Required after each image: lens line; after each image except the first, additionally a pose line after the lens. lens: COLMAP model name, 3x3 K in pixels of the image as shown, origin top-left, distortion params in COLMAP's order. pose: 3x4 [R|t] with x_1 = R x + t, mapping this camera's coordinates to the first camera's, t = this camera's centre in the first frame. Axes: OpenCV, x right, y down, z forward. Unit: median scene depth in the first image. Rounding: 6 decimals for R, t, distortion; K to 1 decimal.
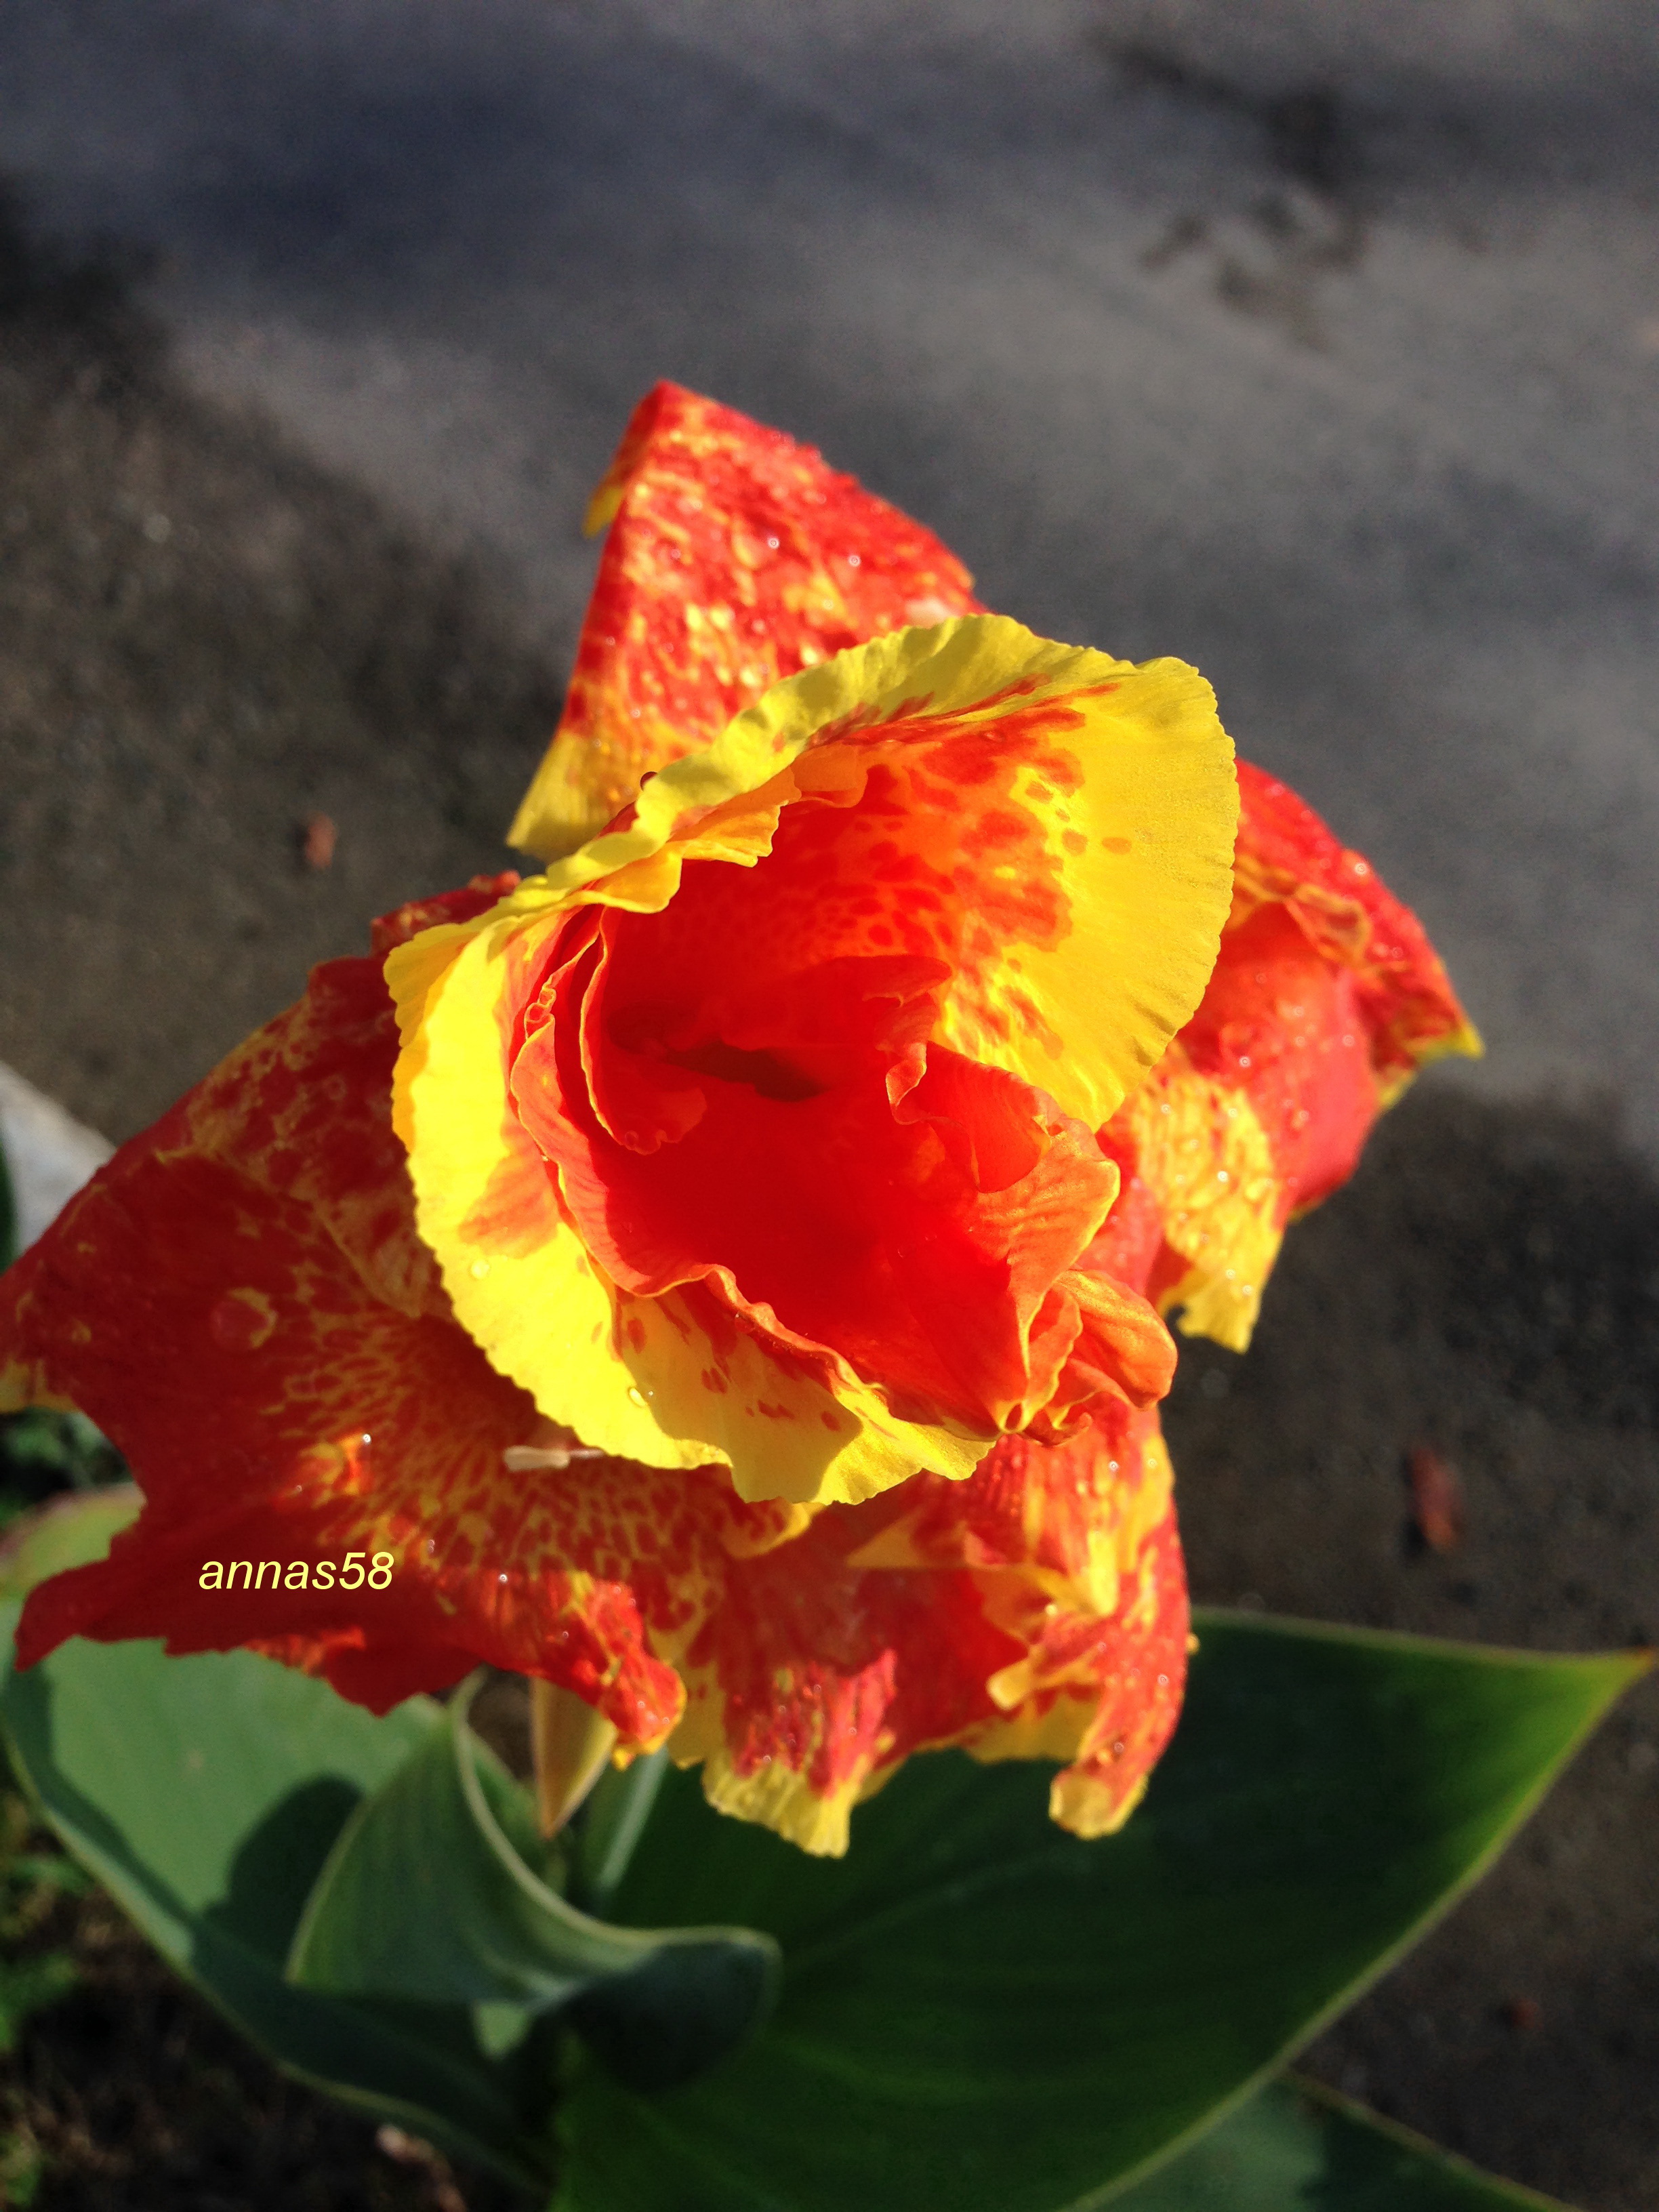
lens RADIAL K [[2116.2, 0, 791.4], [0, 2116.2, 1121.1], [0, 0, 1]] dist [0.149356, -0.433750]
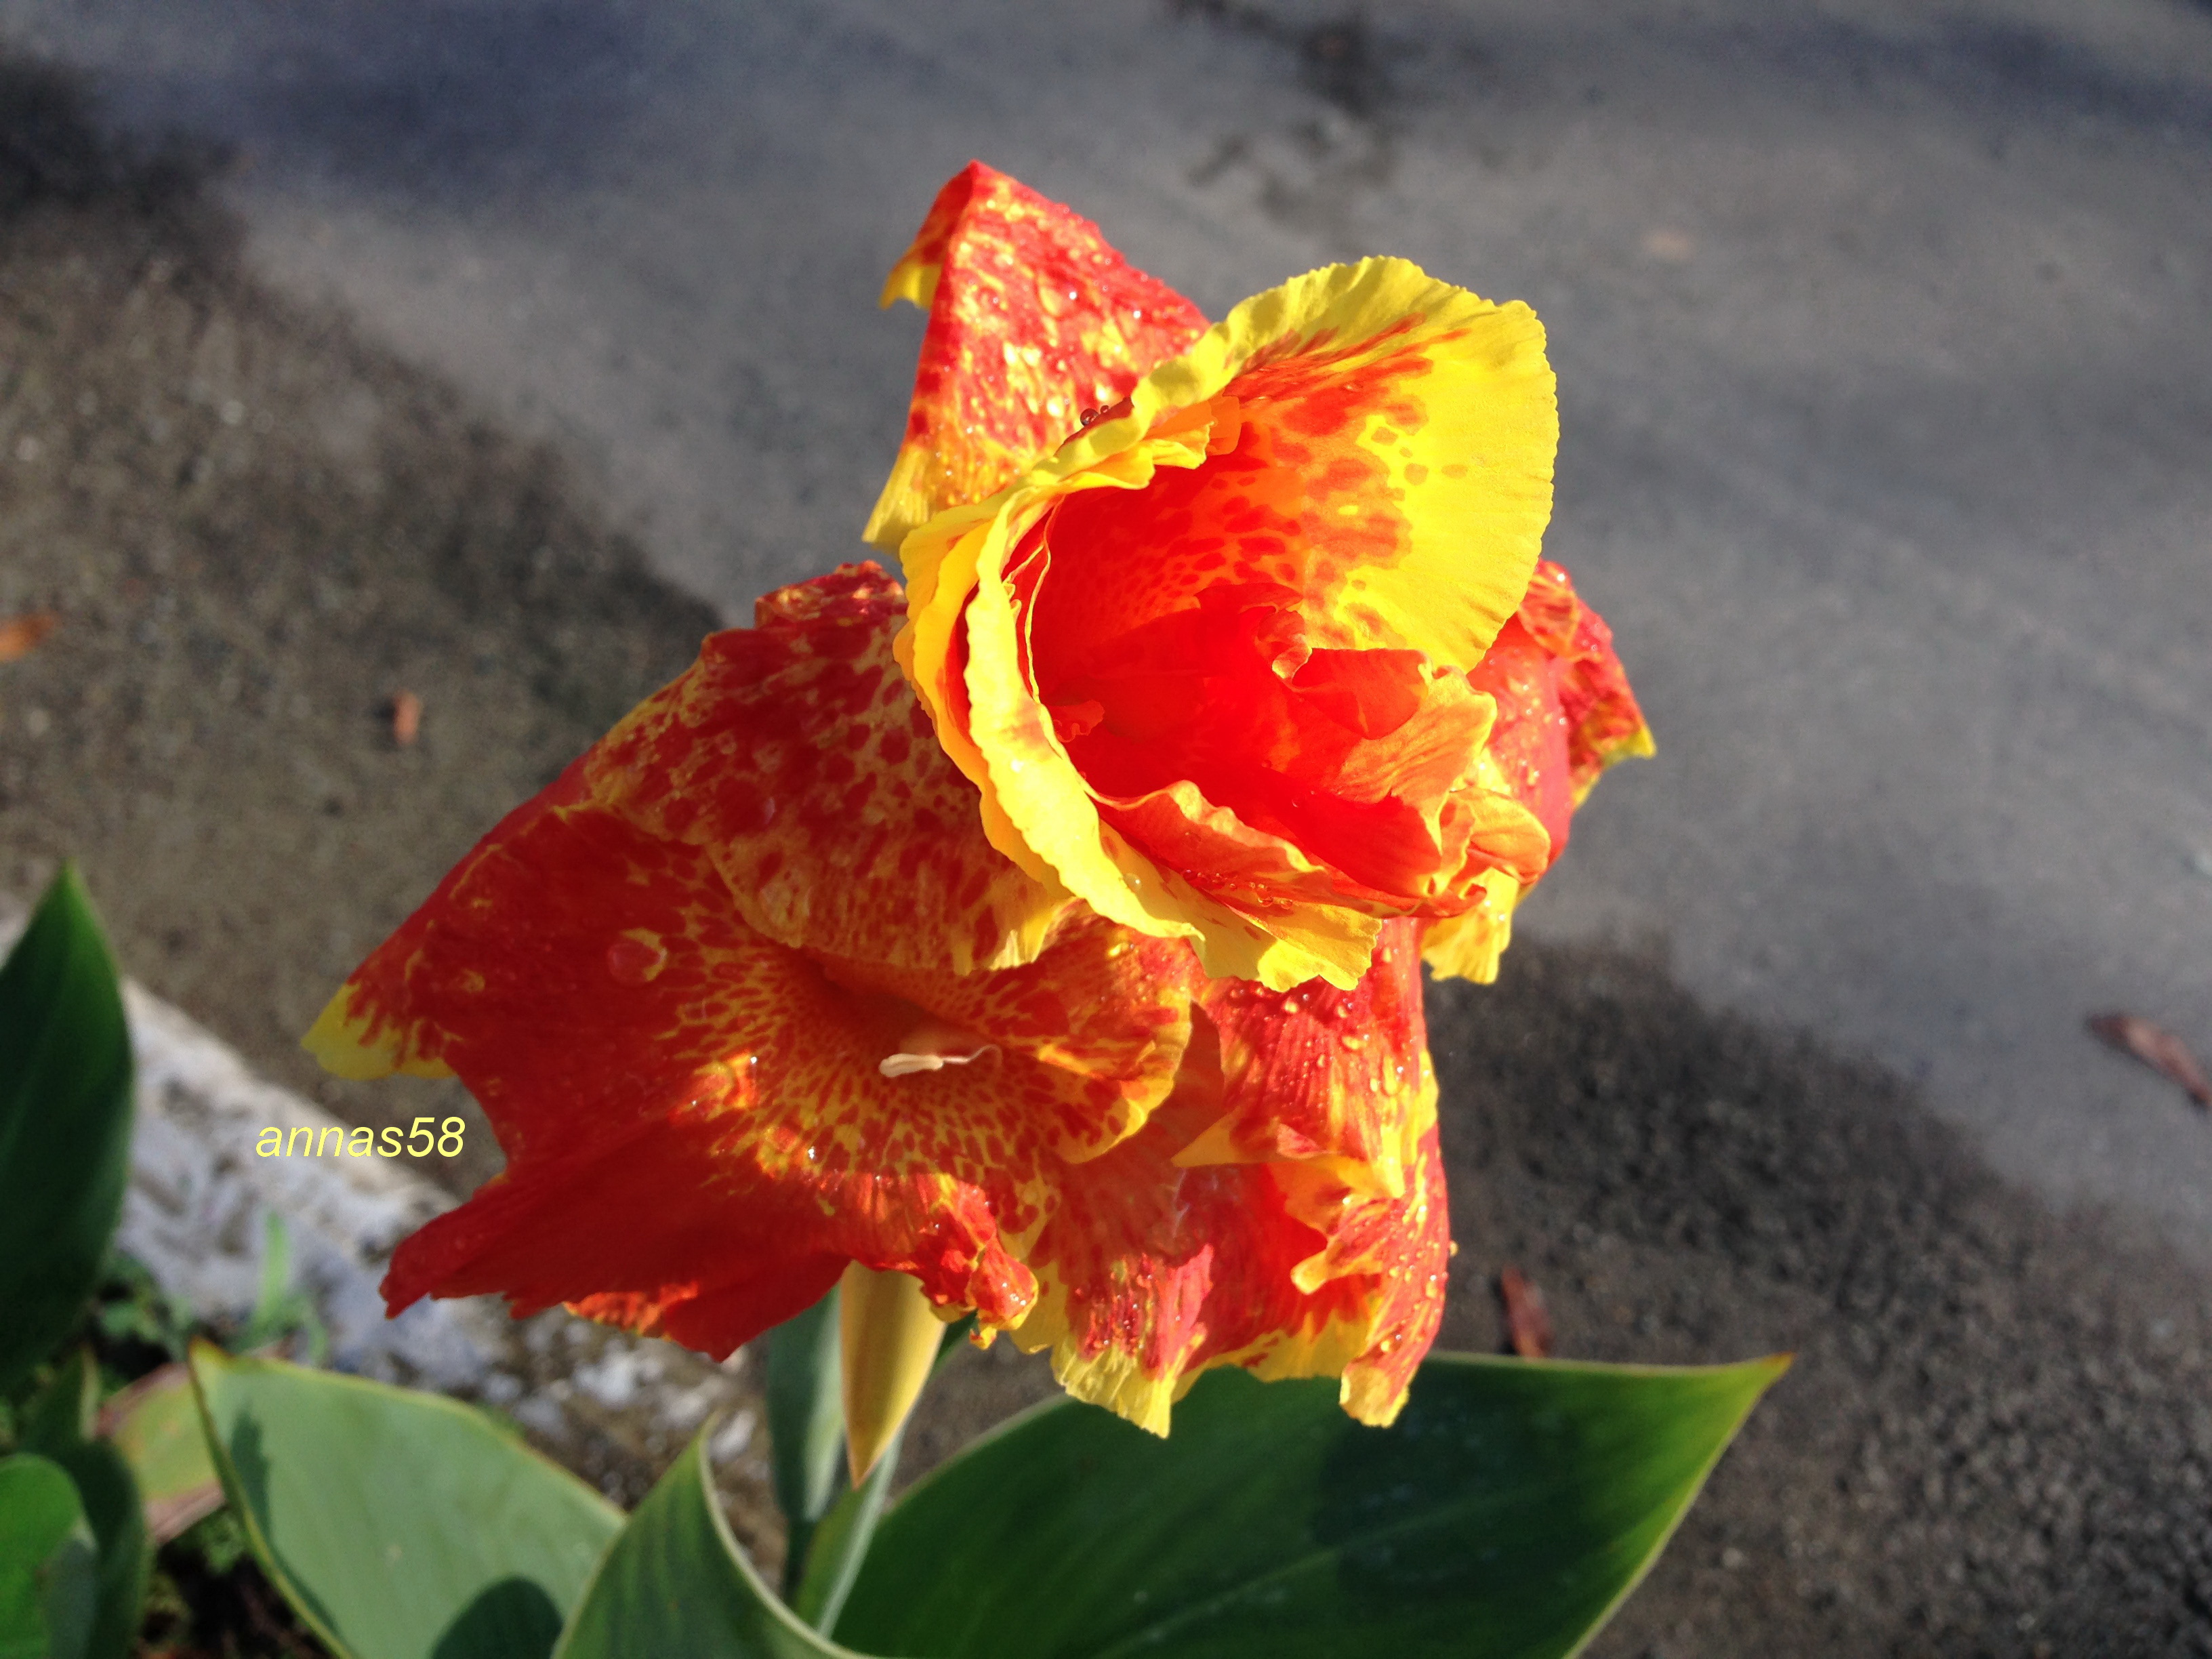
lens RADIAL K [[2116.2, 0, 1106.0], [0, 2116.2, 829.5], [0, 0, 1]] dist [0.149356, -0.433750]
pose [[0.991707, -0.018527, 0.127176, -0.150372], [0.030192, 0.995446, -0.090423, 0.131674], [-0.124922, 0.093513, 0.987750, -0.133620]]
